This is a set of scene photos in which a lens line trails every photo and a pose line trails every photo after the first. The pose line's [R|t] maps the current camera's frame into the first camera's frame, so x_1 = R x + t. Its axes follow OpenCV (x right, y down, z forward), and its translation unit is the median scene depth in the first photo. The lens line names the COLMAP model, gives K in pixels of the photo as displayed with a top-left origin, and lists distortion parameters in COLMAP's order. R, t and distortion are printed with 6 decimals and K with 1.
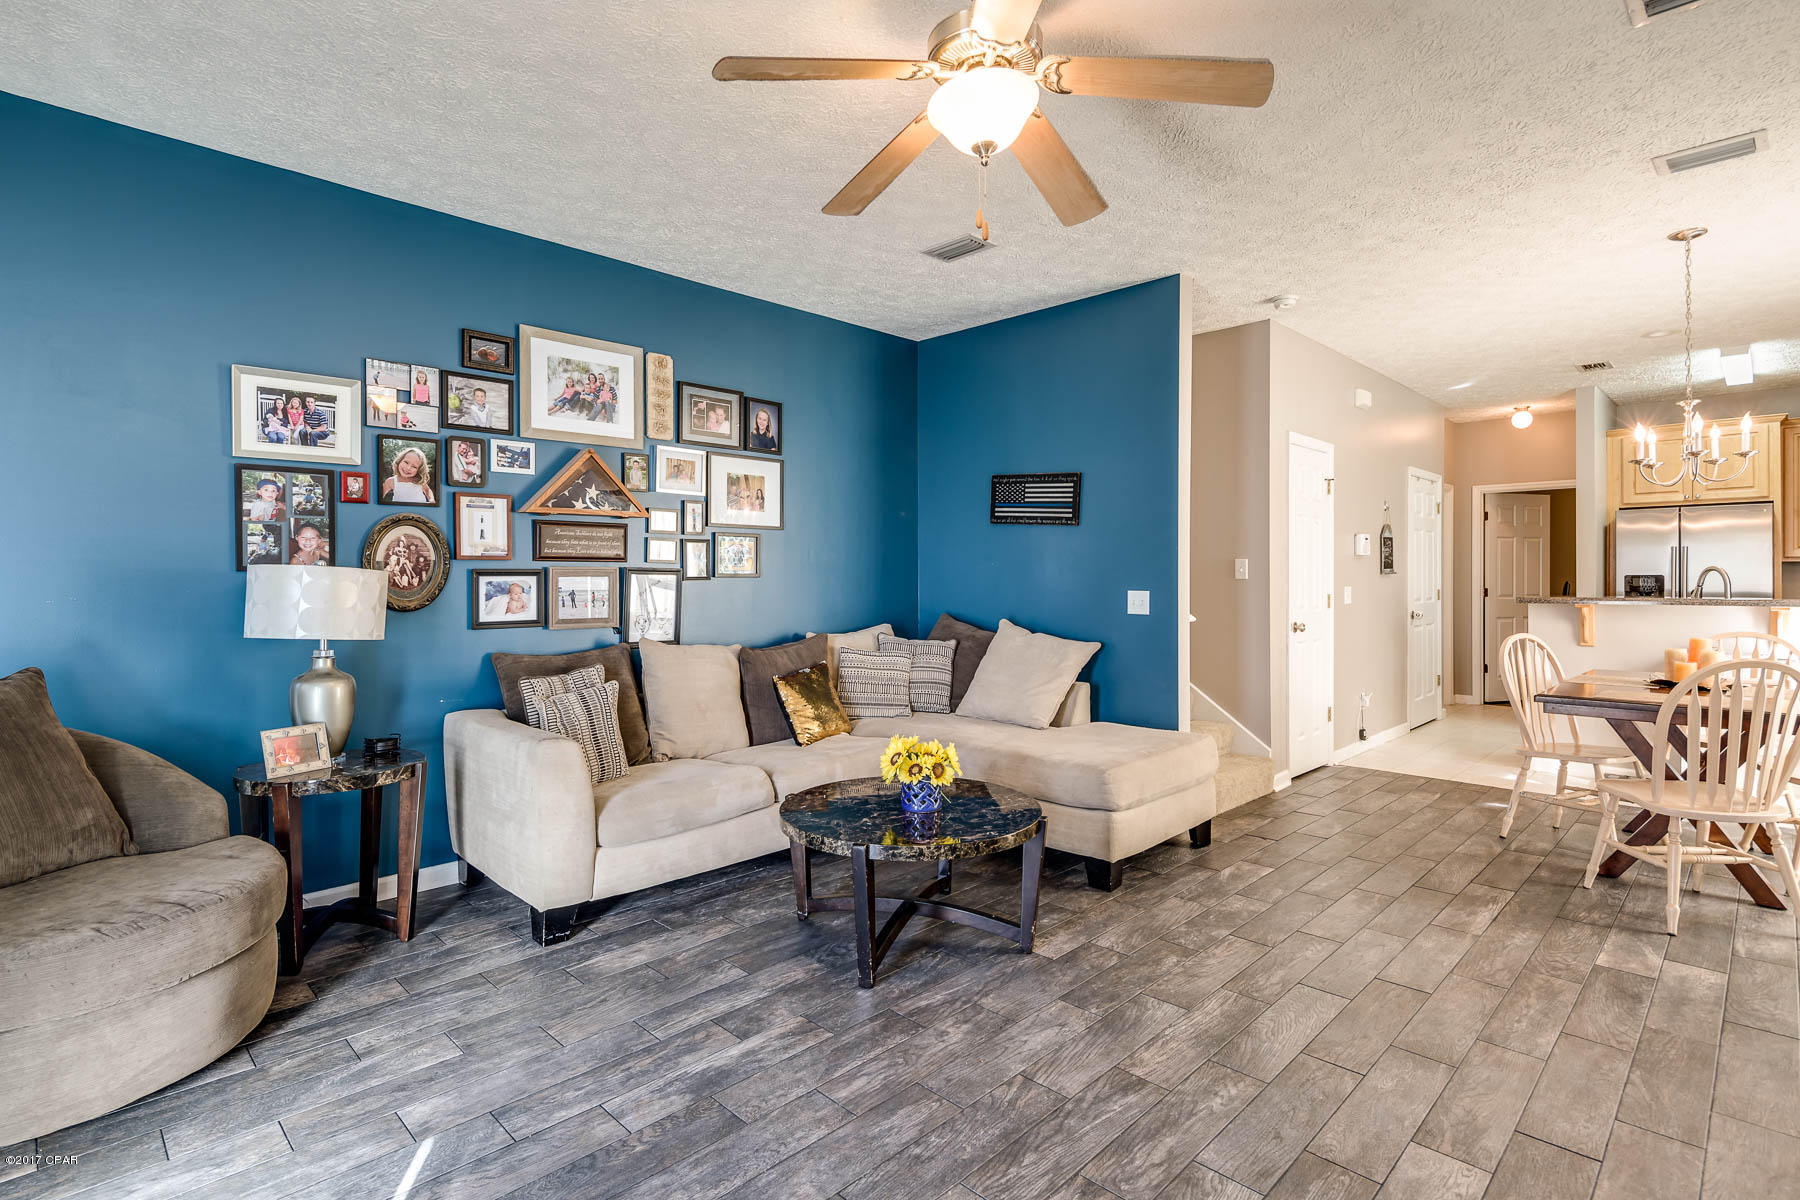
lens RADIAL K [[887.9, 0, 904.8], [0, 887.9, 580.9], [0, 0, 1]] dist [0.004008, 0.000096]
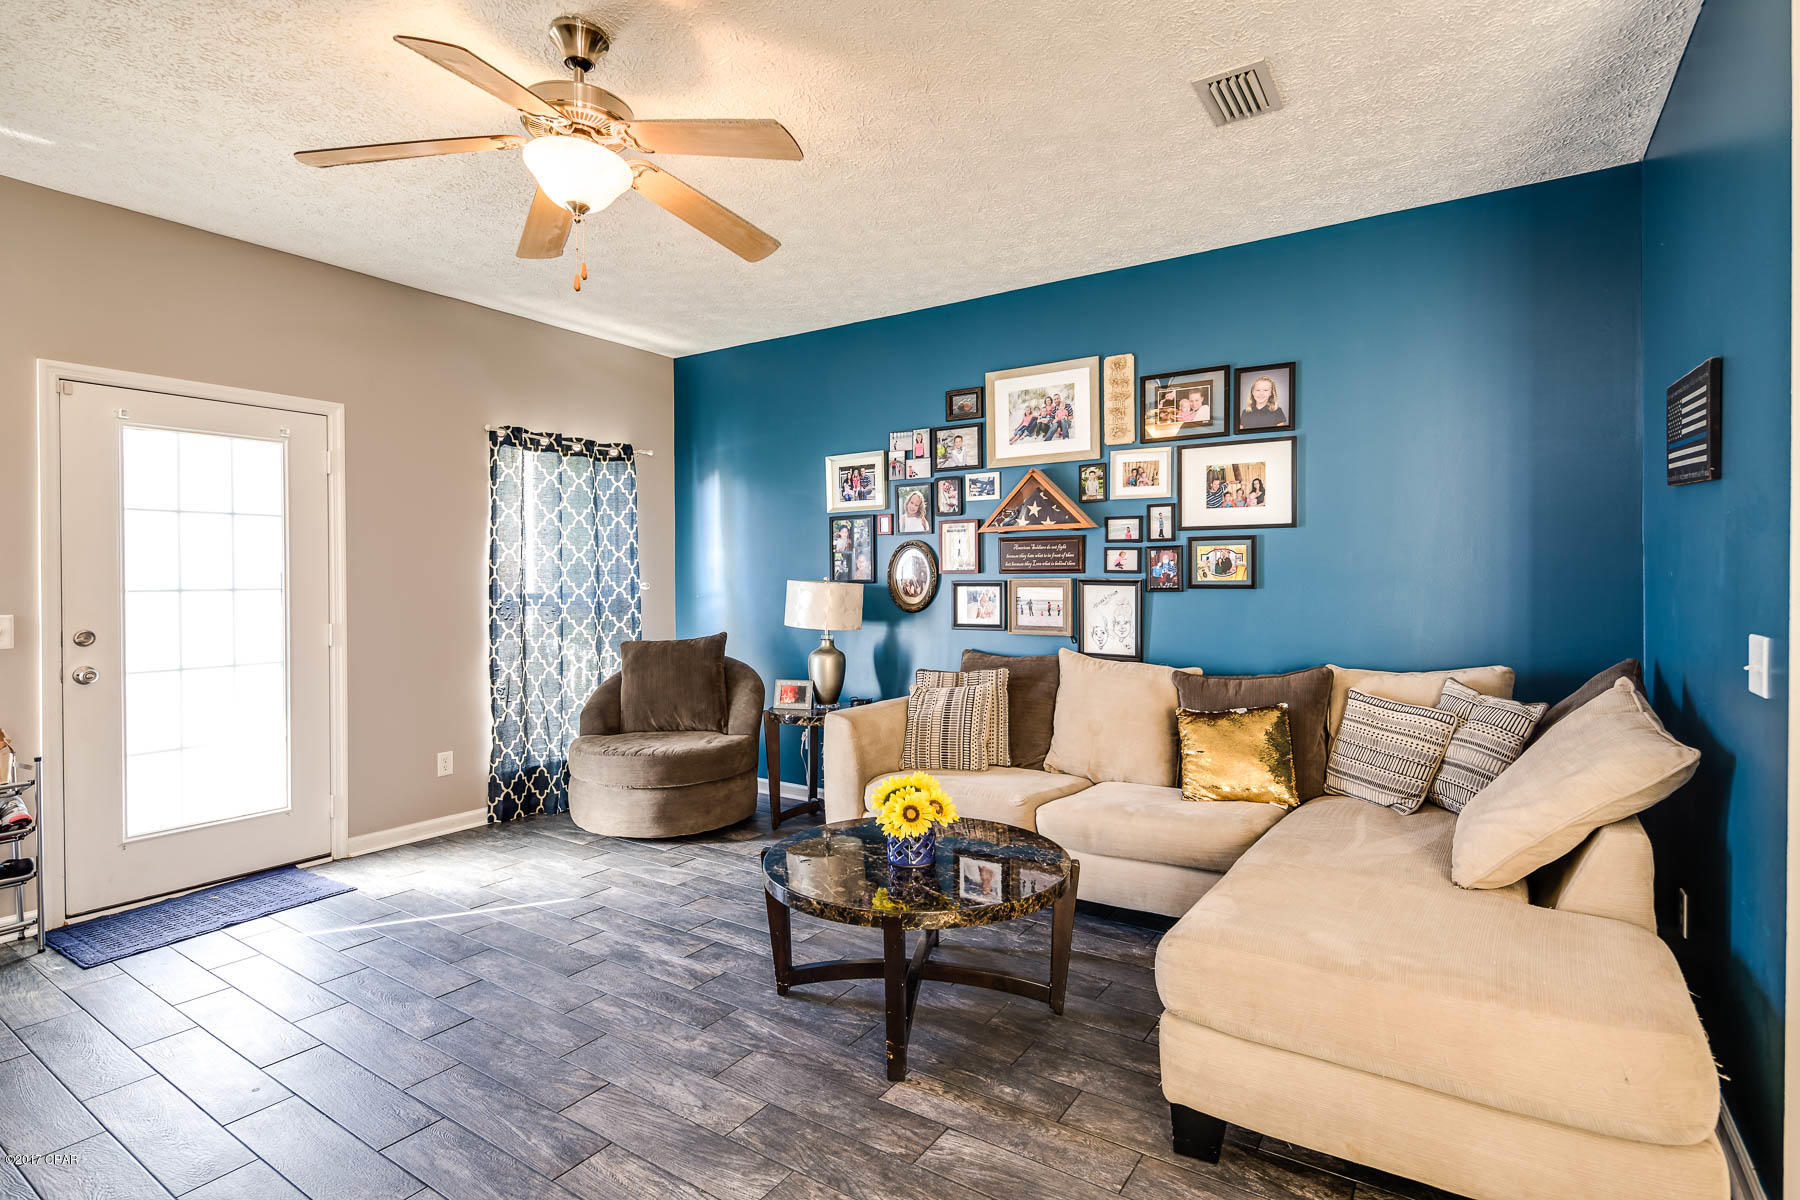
lens RADIAL K [[887.9, 0, 904.8], [0, 887.9, 580.9], [0, 0, 1]] dist [0.004008, 0.000096]
pose [[0.186853, 0.001962, -0.982386, 0.723211], [-0.002721, 0.999995, 0.001480, -0.014912], [0.982384, 0.002397, 0.186857, 0.690983]]
